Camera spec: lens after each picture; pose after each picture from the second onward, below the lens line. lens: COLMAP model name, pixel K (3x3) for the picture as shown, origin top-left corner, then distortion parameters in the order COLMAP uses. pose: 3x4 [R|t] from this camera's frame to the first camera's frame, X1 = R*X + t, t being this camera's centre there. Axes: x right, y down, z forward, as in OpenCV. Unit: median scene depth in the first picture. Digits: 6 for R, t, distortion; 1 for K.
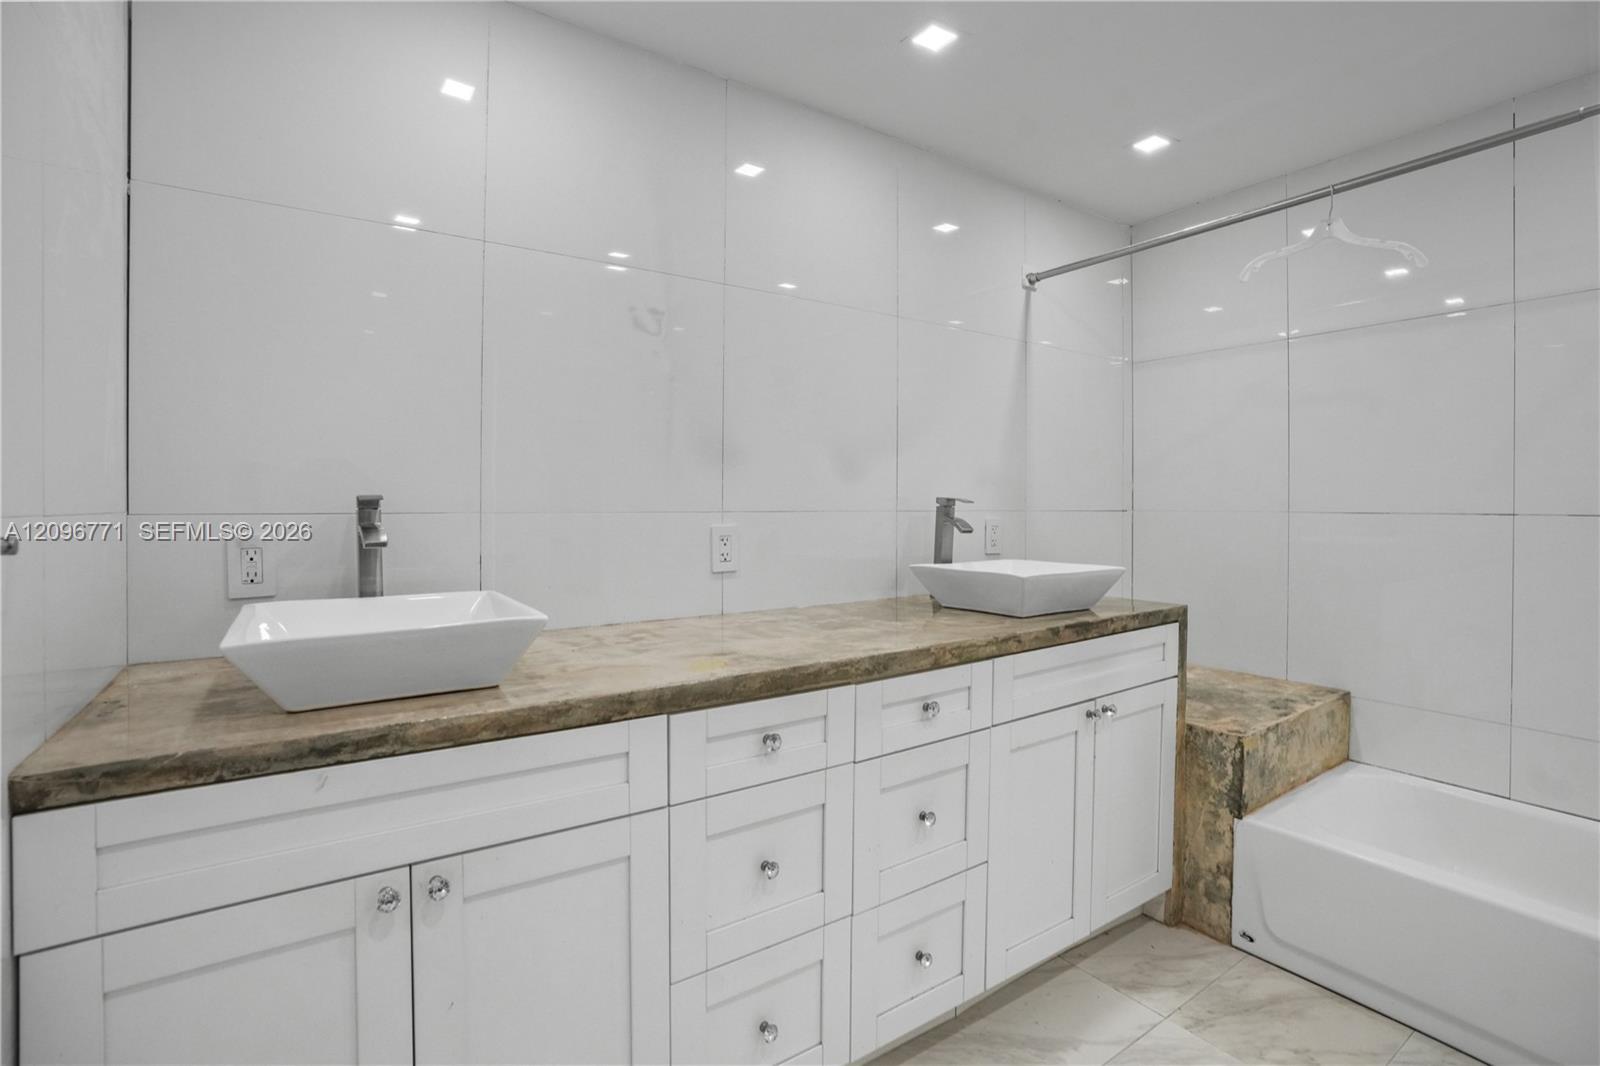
lens RADIAL K [[734.9, 0, 797.9], [0, 734.9, 519.2], [0, 0, 1]] dist [-0.057945, 0.026940]
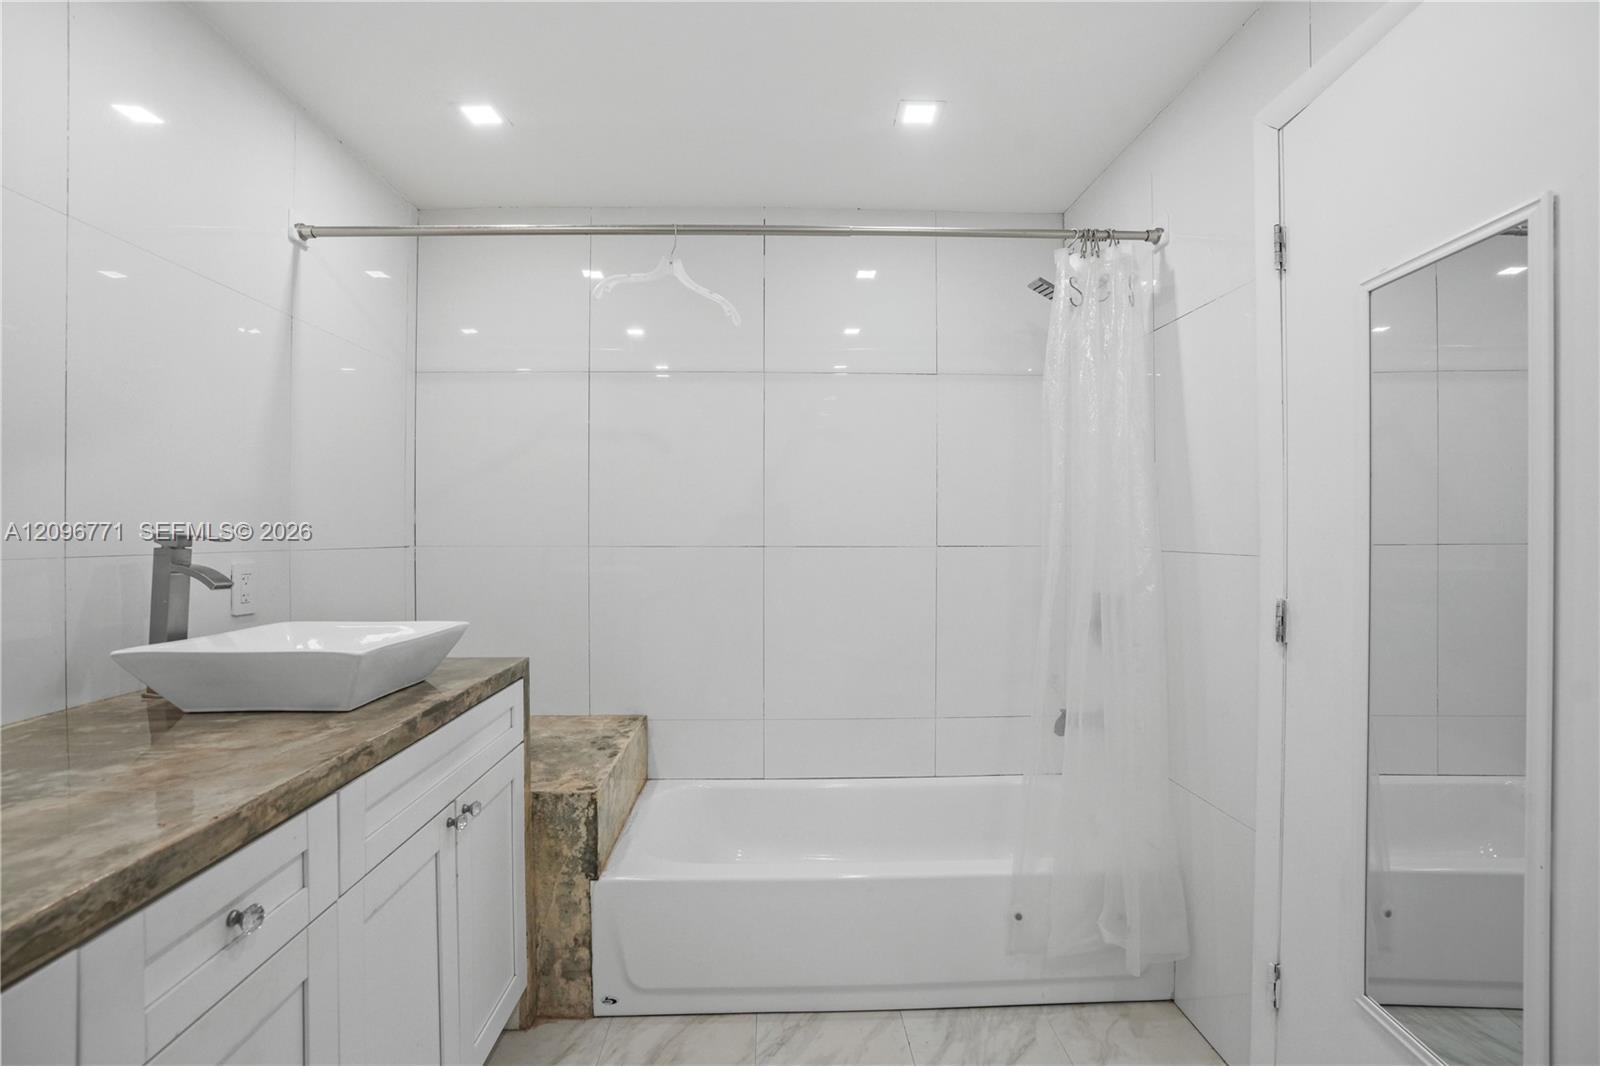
lens RADIAL K [[745.2, 0, 800.1], [0, 745.2, 540.2], [0, 0, 1]] dist [-0.070206, 0.029362]
pose [[0.525336, -0.010727, 0.850827, -0.043849], [0.019945, 0.999801, 0.000291, -0.015960], [-0.850661, 0.016817, 0.525446, 0.265514]]
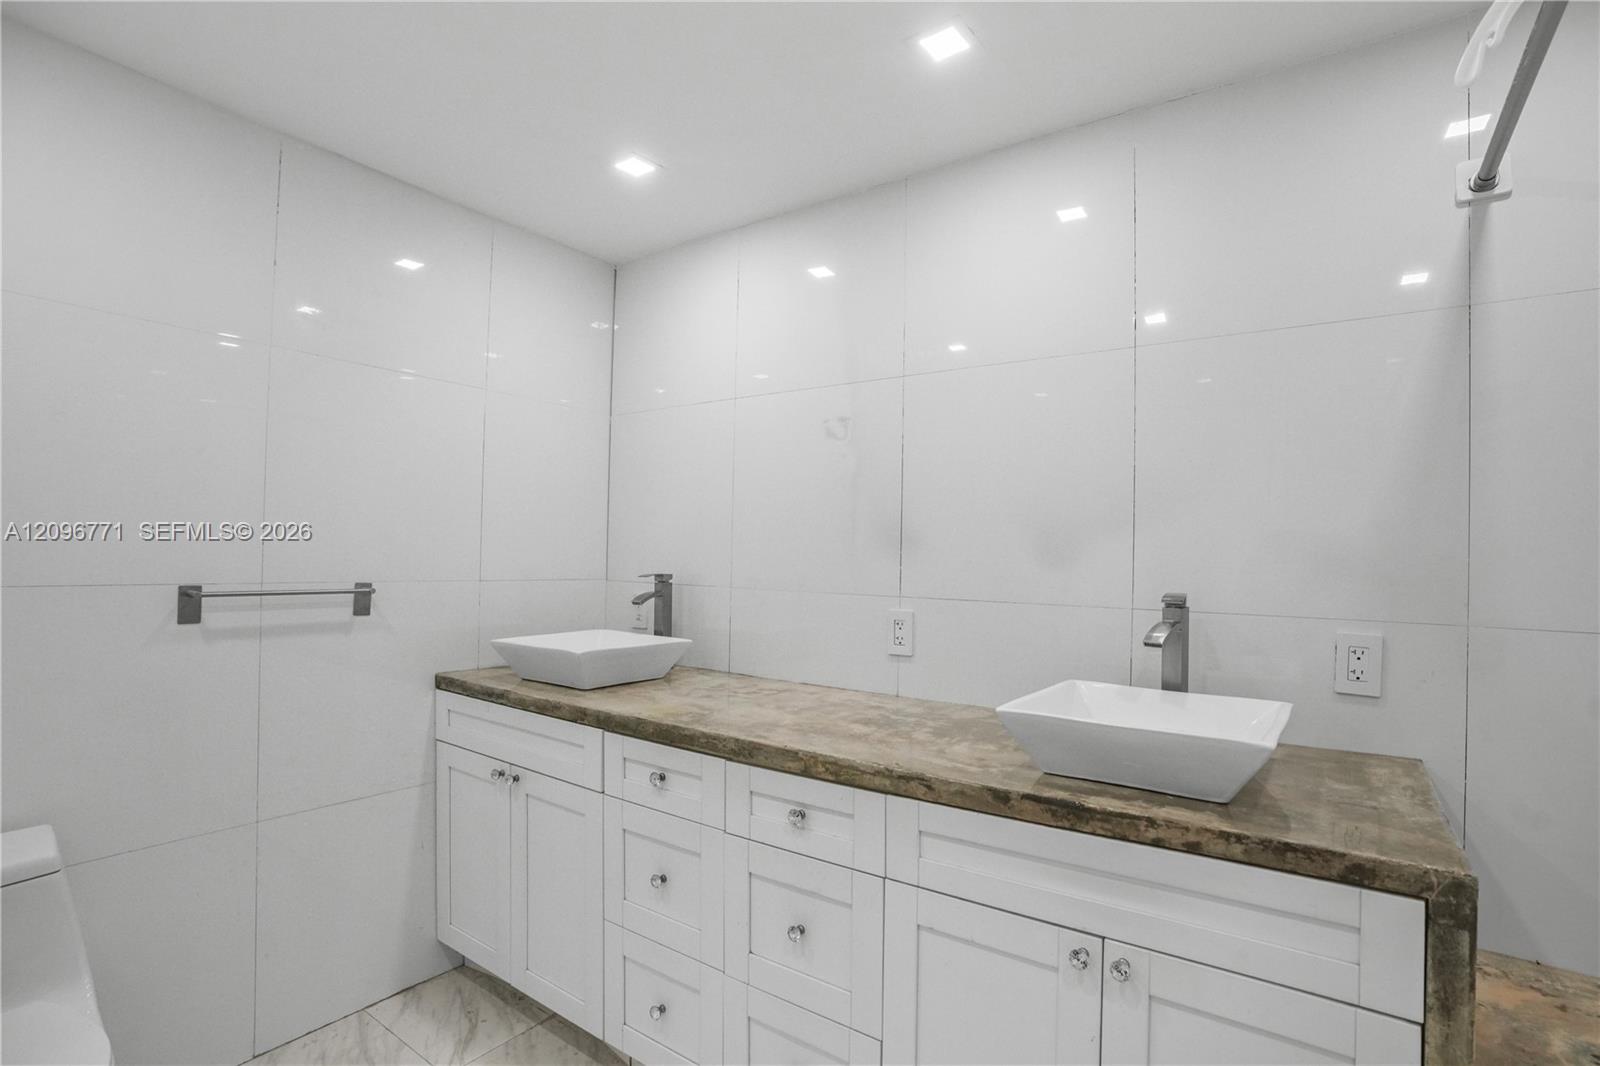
lens RADIAL K [[745.2, 0, 800.1], [0, 745.2, 540.2], [0, 0, 1]] dist [-0.070206, 0.029362]
pose [[0.358472, -0.015435, -0.933413, 0.820524], [-0.037482, 0.998819, -0.030911, -0.051248], [0.932788, 0.046067, 0.357470, 0.493389]]
